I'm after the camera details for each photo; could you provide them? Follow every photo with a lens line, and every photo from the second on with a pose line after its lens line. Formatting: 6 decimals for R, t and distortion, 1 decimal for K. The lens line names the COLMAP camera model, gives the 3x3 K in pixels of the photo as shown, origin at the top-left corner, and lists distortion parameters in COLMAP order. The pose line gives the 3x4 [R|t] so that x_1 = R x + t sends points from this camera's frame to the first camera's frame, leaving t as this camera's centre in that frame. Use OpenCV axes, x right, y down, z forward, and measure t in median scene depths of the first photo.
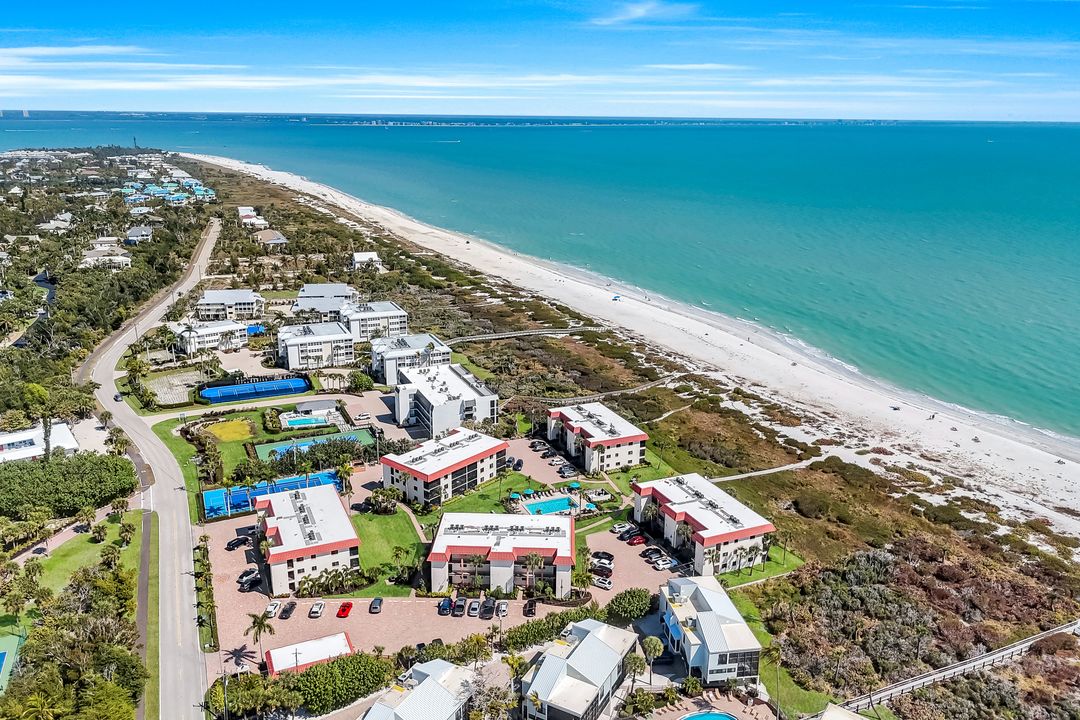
lens RADIAL K [[802.3, 0, 539.8], [0, 802.3, 393.3], [0, 0, 1]] dist [0.034659, -0.012194]
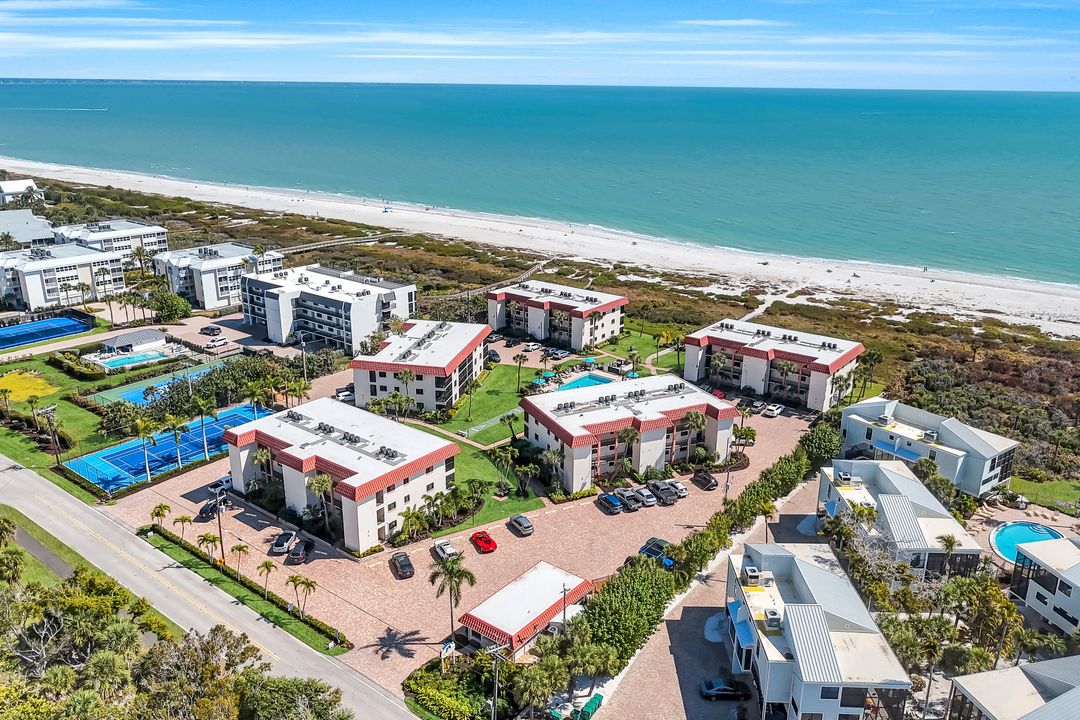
lens RADIAL K [[802.3, 0, 539.8], [0, 802.3, 393.3], [0, 0, 1]] dist [0.034659, -0.012194]
pose [[0.882218, -0.166967, 0.440243, -0.364463], [0.150214, 0.985961, 0.072918, 0.080445], [-0.446237, 0.001801, 0.894913, 0.292491]]
